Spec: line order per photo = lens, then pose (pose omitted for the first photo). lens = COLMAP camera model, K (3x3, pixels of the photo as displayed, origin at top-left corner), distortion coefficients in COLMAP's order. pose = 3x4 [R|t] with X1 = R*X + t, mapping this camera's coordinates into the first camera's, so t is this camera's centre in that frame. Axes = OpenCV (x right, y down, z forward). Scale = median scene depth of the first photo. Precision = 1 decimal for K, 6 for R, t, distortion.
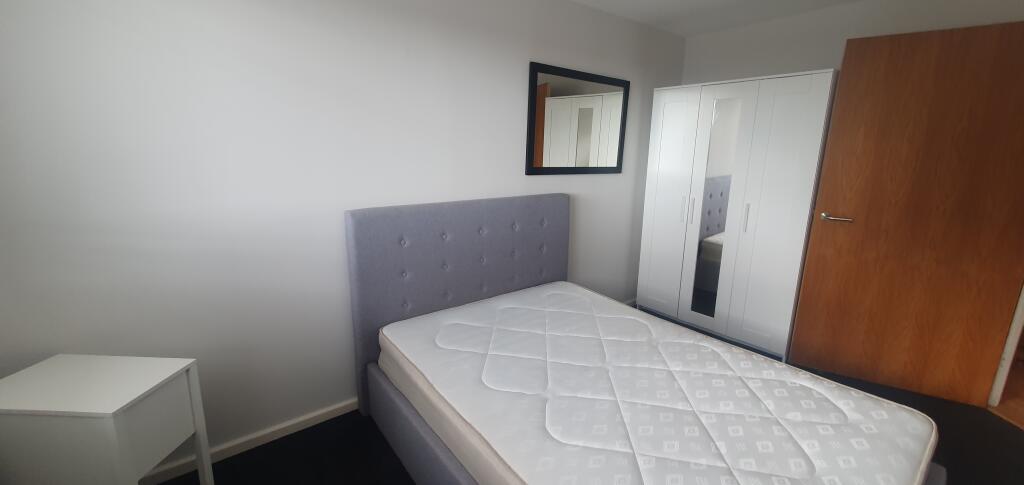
lens RADIAL K [[395.7, 0, 511.1], [0, 395.7, 233.2], [0, 0, 1]] dist [-0.010093, -0.000225]
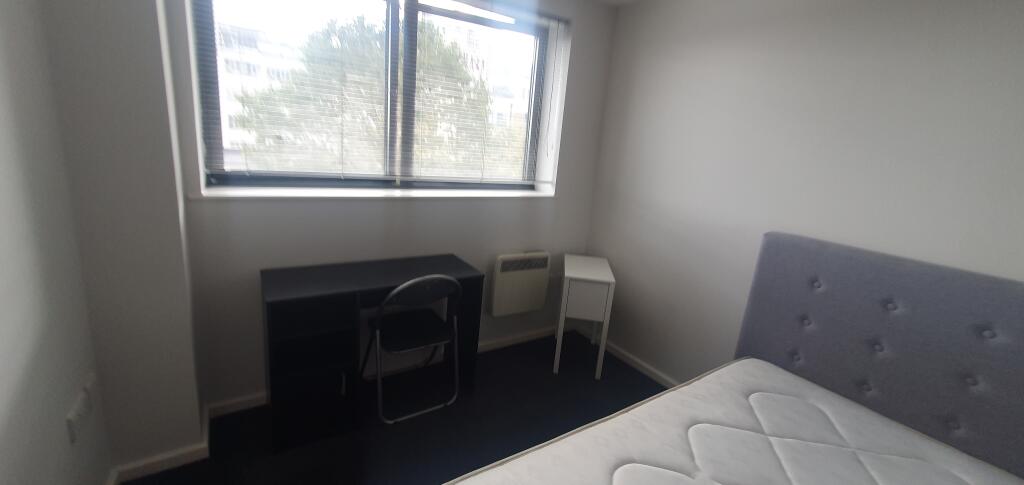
lens RADIAL K [[395.7, 0, 511.1], [0, 395.7, 233.2], [0, 0, 1]] dist [-0.010093, -0.000225]
pose [[-0.086592, 0.198224, -0.976324, 0.557665], [-0.287366, 0.933380, 0.214992, -0.069538], [0.953899, 0.299179, -0.023860, 0.372448]]
